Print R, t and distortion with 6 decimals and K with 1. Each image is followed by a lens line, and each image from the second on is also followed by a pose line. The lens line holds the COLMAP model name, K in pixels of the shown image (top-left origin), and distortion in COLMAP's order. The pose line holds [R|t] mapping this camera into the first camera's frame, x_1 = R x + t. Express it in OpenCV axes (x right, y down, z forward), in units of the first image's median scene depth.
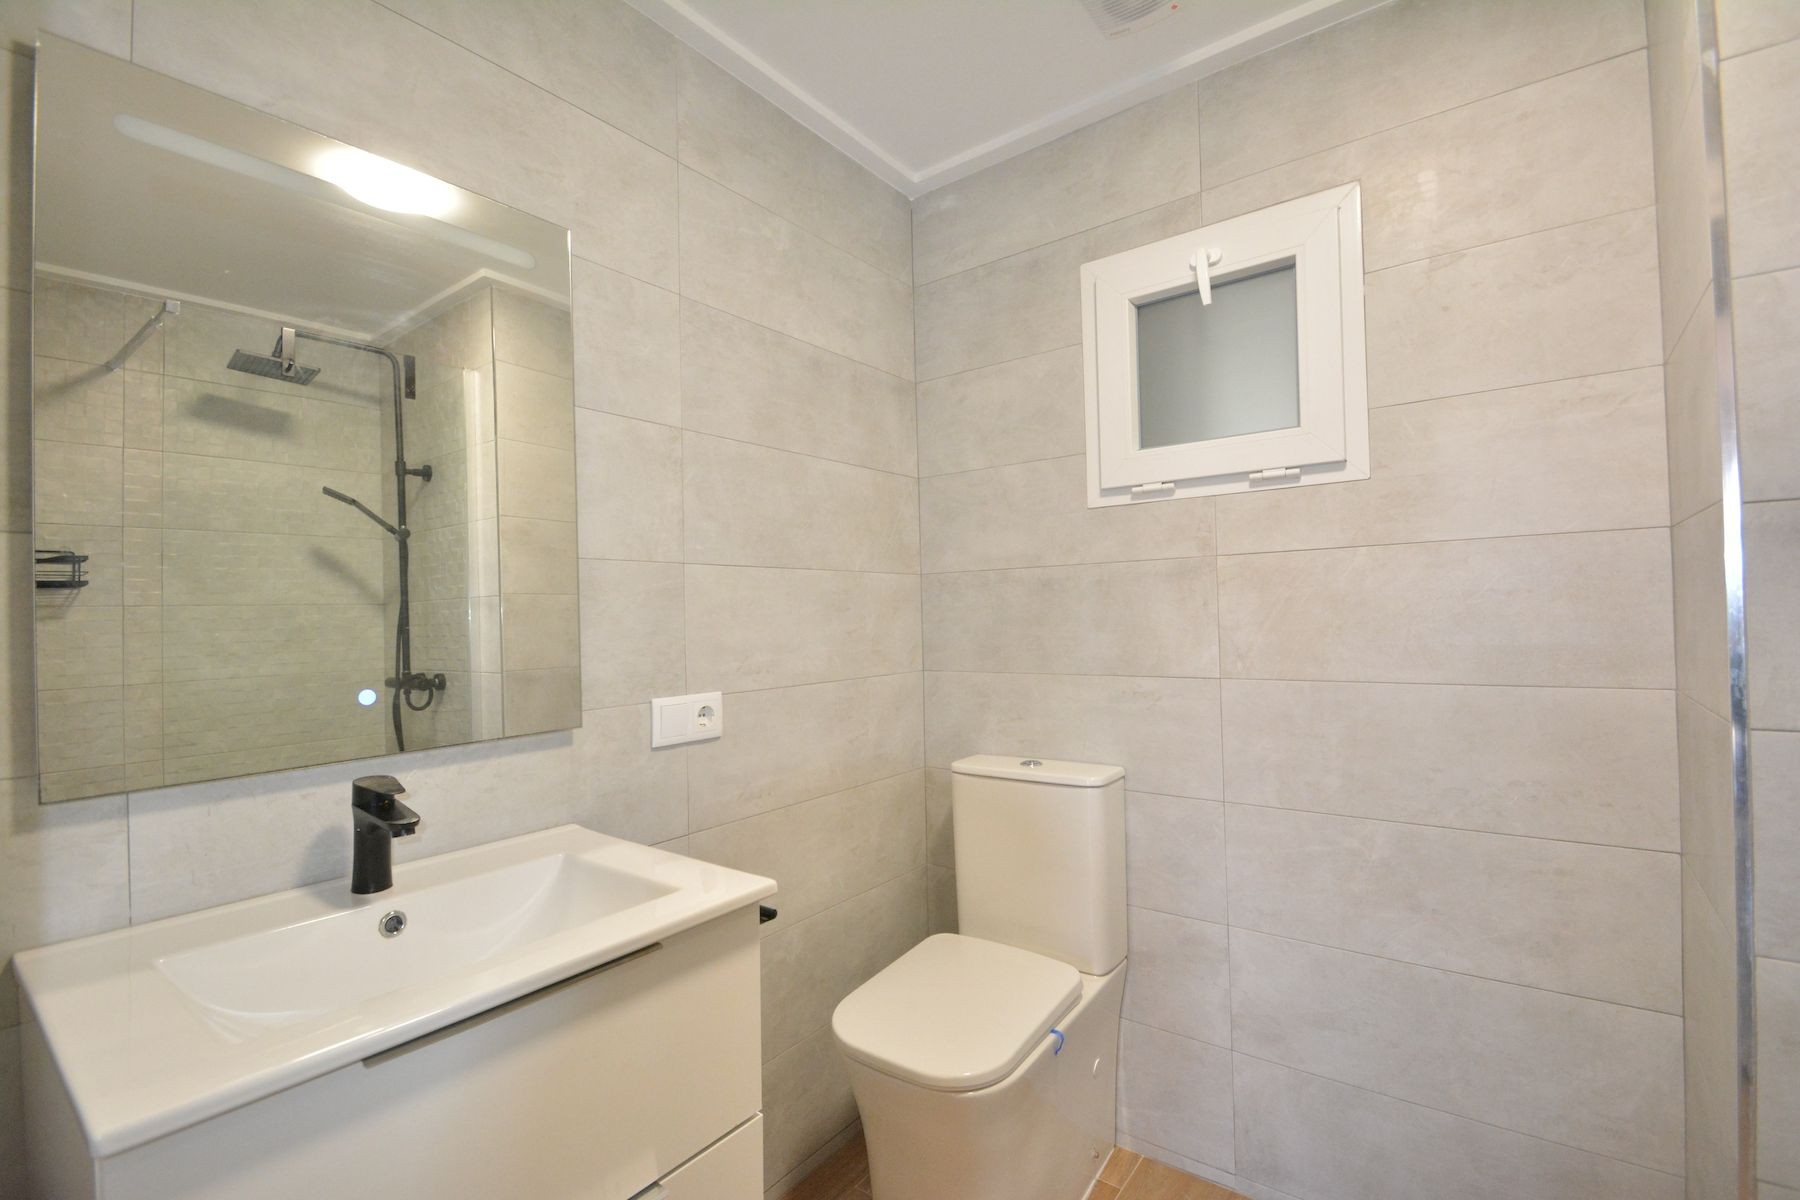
lens RADIAL K [[793.3, 0, 886.3], [0, 793.3, 607.1], [0, 0, 1]] dist [0.012636, -0.013859]
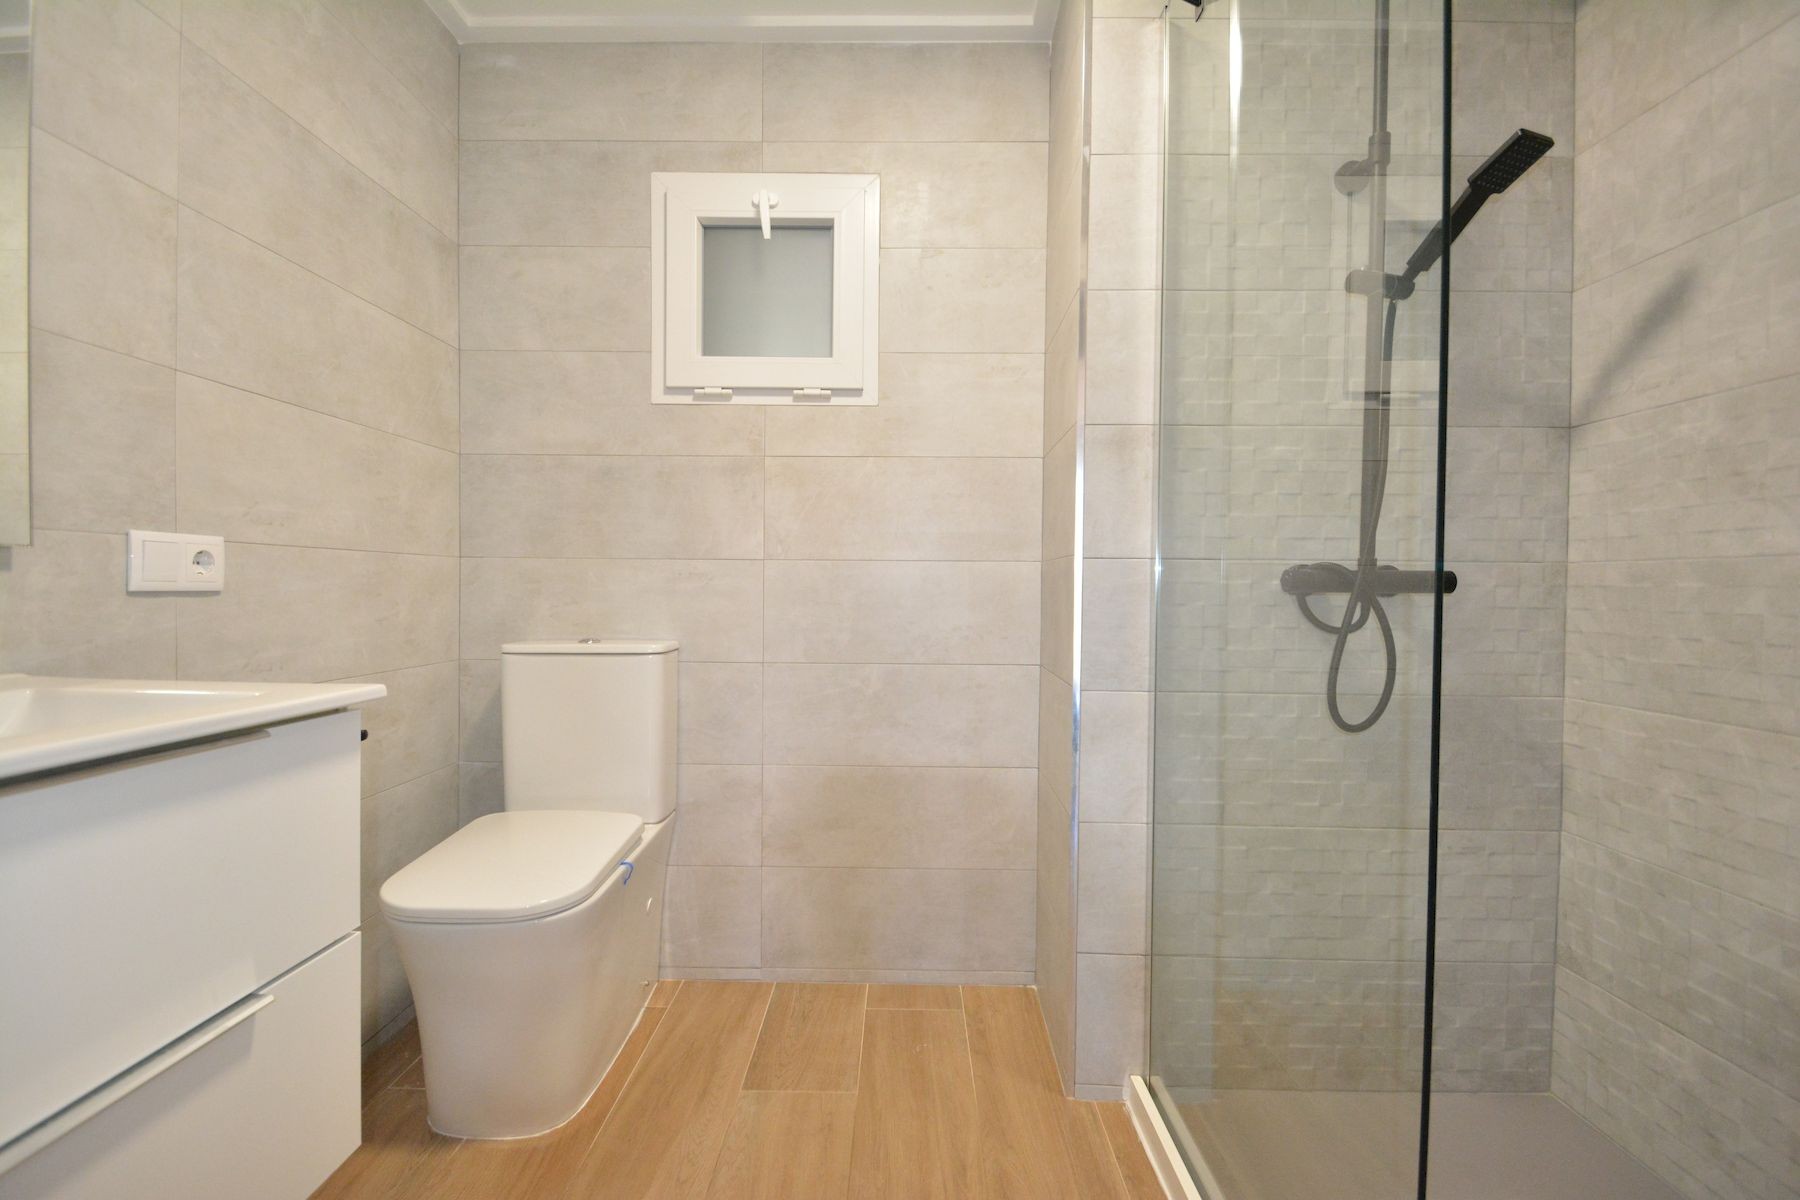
lens RADIAL K [[793.3, 0, 896.3], [0, 793.3, 592.1], [0, 0, 1]] dist [0.012636, -0.013859]
pose [[0.803101, 0.024073, 0.595357, -0.128409], [-0.040729, 0.999064, 0.014545, 0.114890], [-0.594449, -0.035930, 0.803330, -0.073799]]
